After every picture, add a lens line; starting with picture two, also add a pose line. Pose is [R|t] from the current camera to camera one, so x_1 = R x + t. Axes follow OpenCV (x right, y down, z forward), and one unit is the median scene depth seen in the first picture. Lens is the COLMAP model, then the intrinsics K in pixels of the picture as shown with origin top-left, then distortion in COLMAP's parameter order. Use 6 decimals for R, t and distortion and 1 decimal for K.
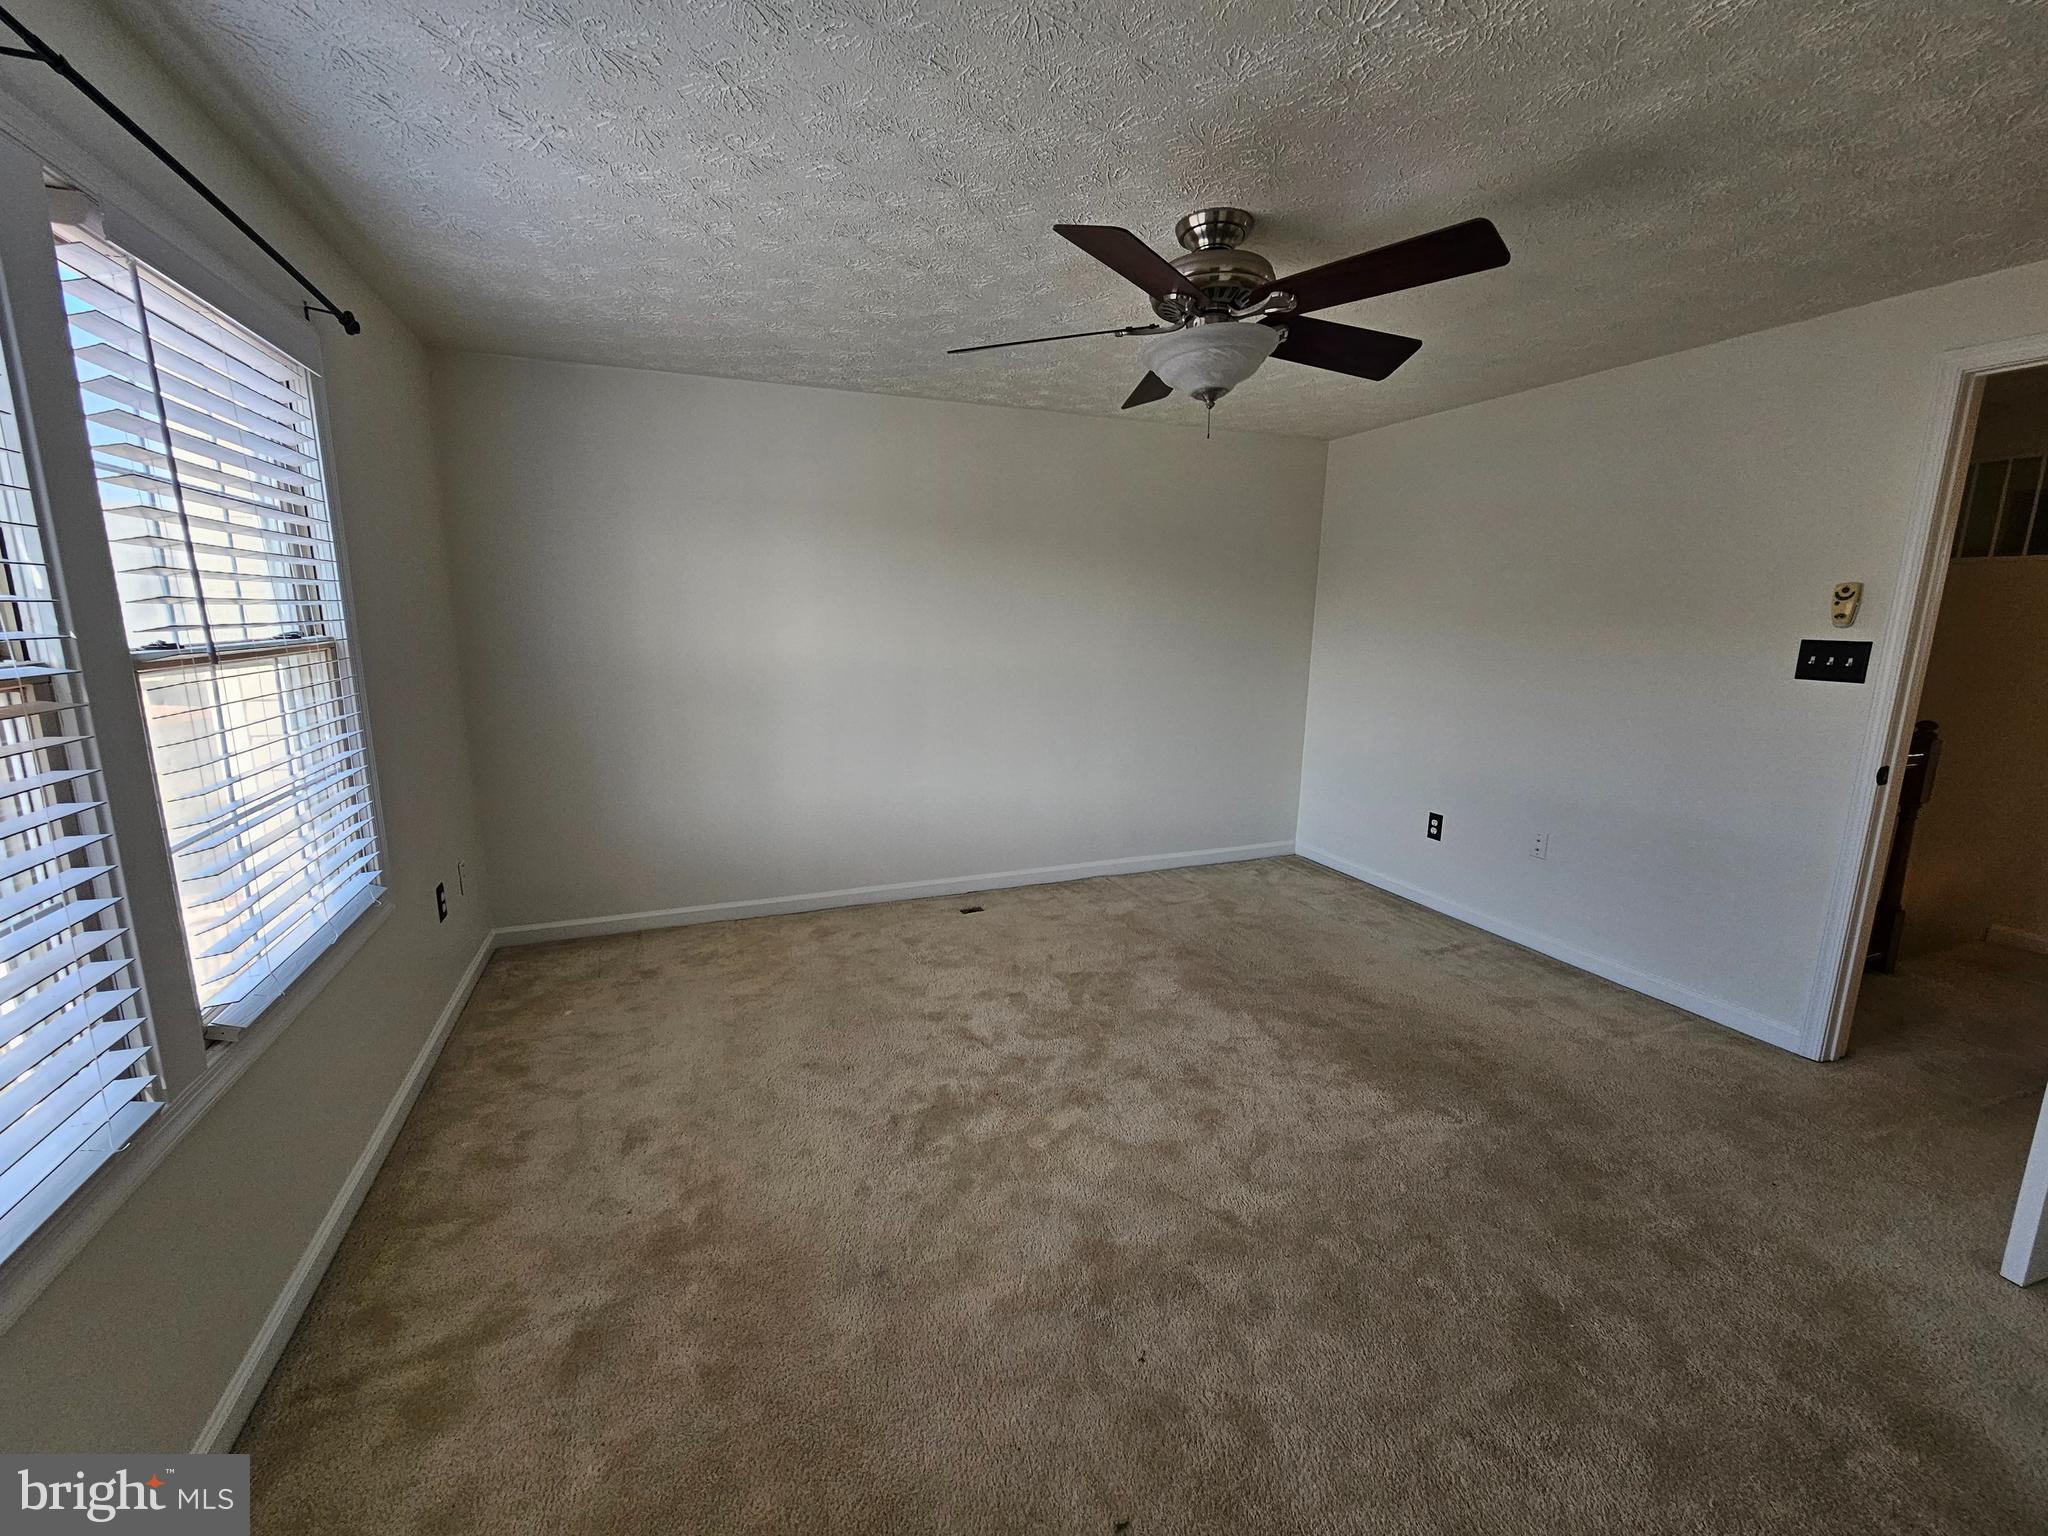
lens RADIAL K [[835.0, 0, 1019.8], [0, 835.0, 771.5], [0, 0, 1]] dist [0.001264, -0.000207]
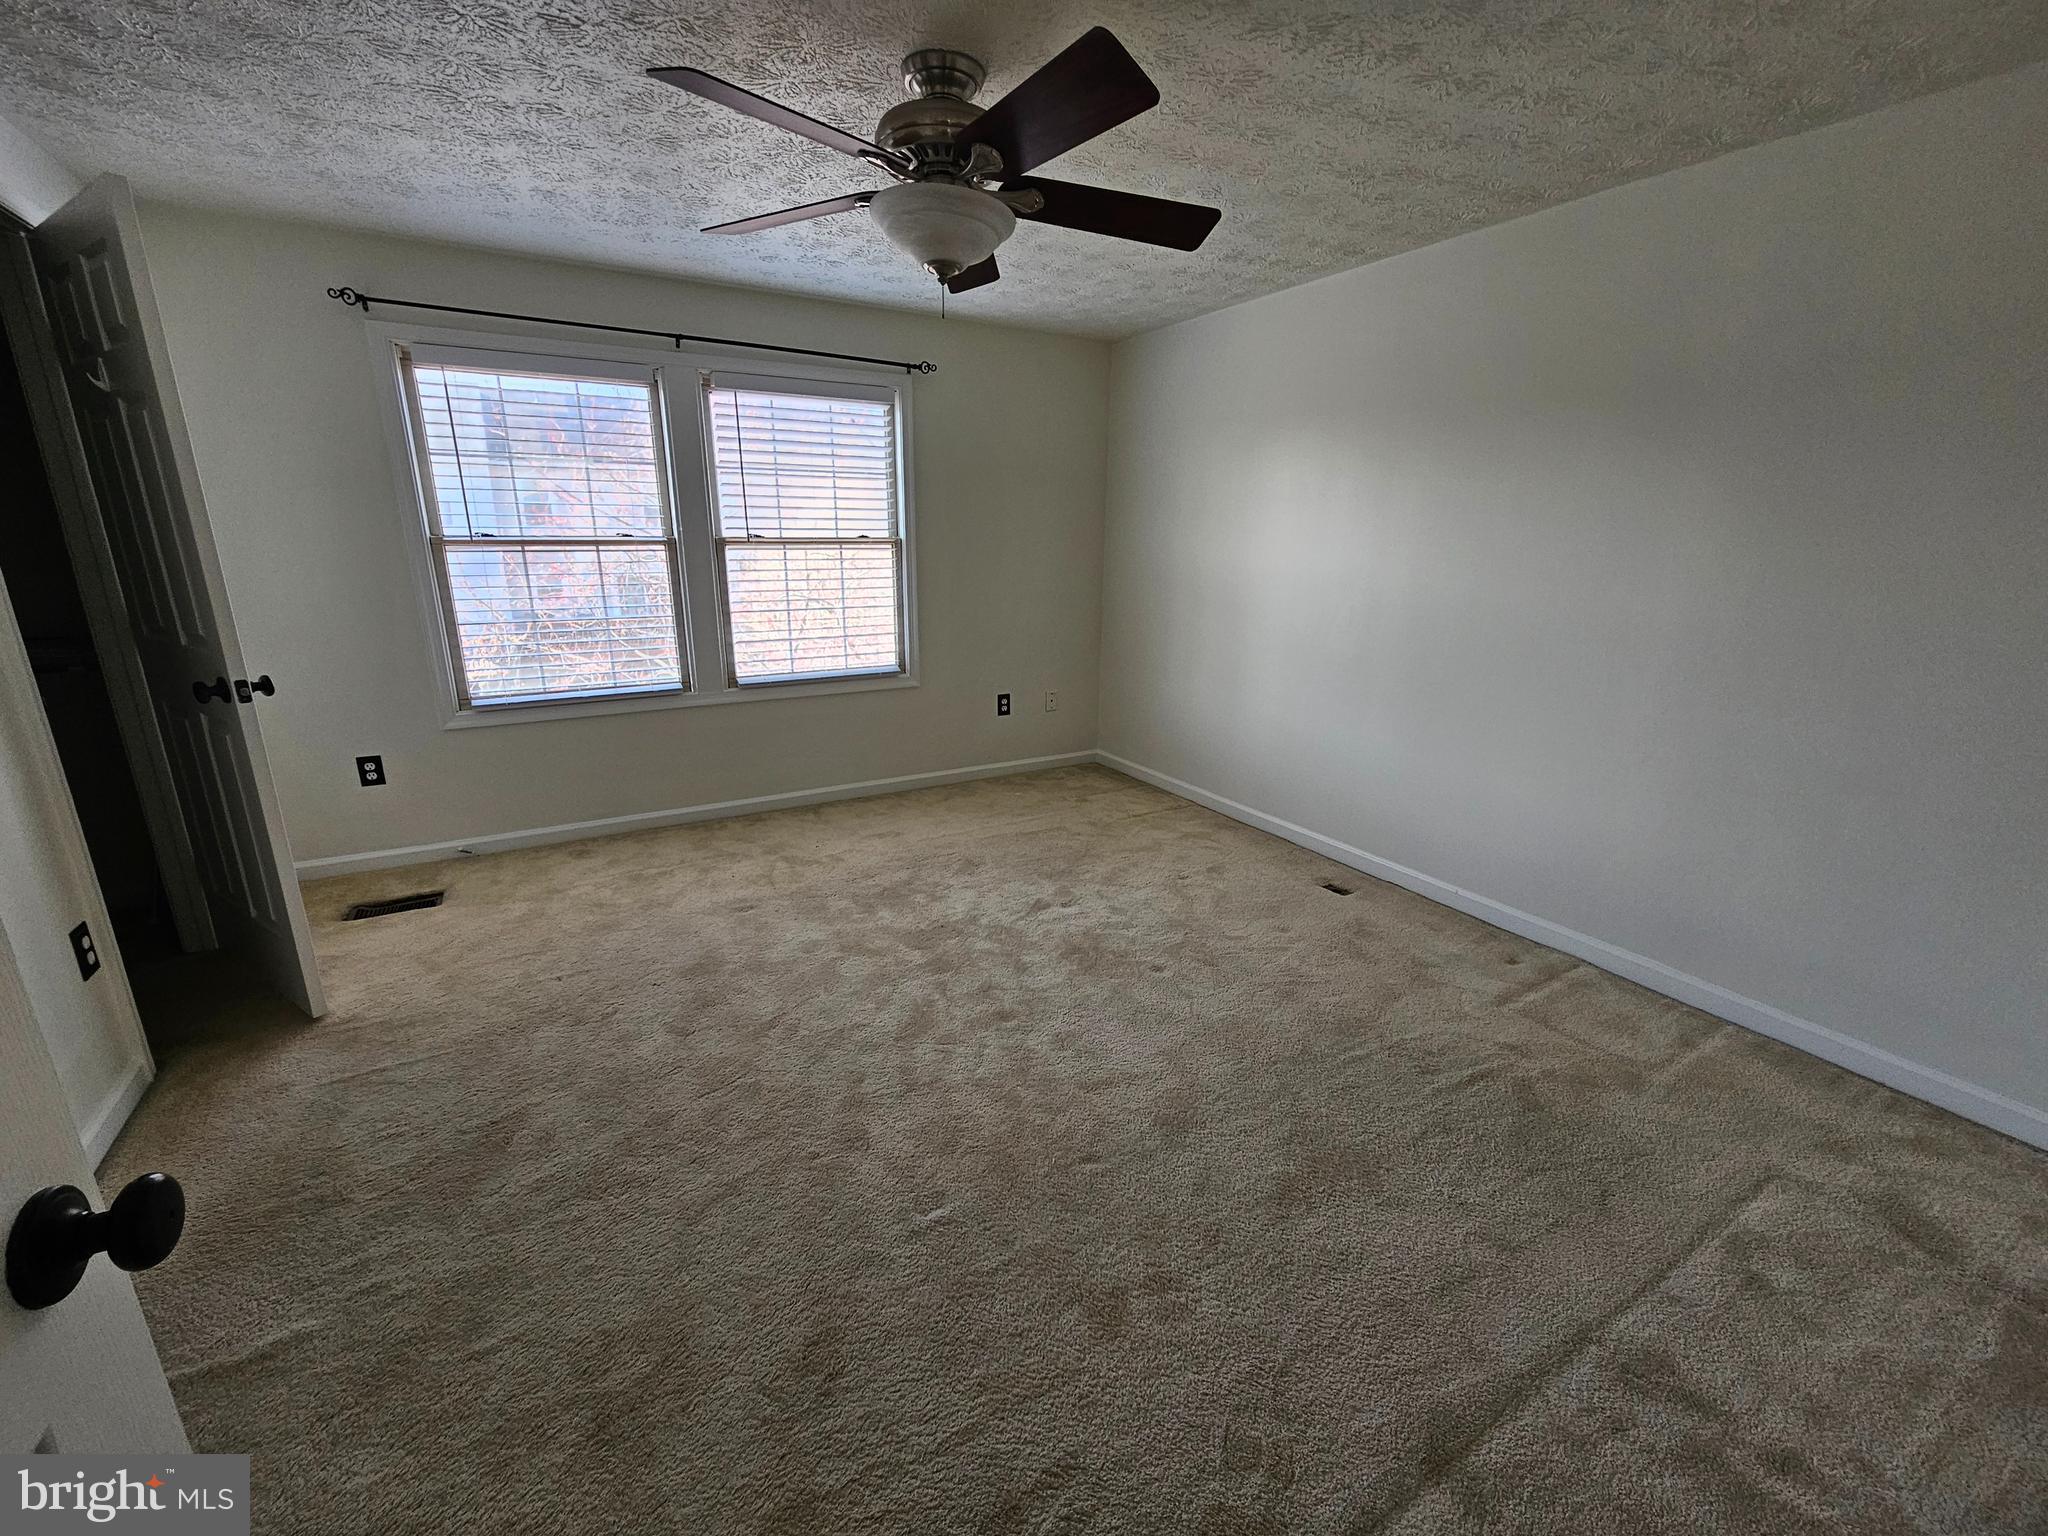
lens RADIAL K [[835.0, 0, 1019.8], [0, 835.0, 771.5], [0, 0, 1]] dist [0.001264, -0.000207]
pose [[0.152353, 0.266791, -0.951636, 0.831691], [-0.192802, 0.952400, 0.236138, -0.104015], [0.969338, 0.147501, 0.196539, 0.642426]]
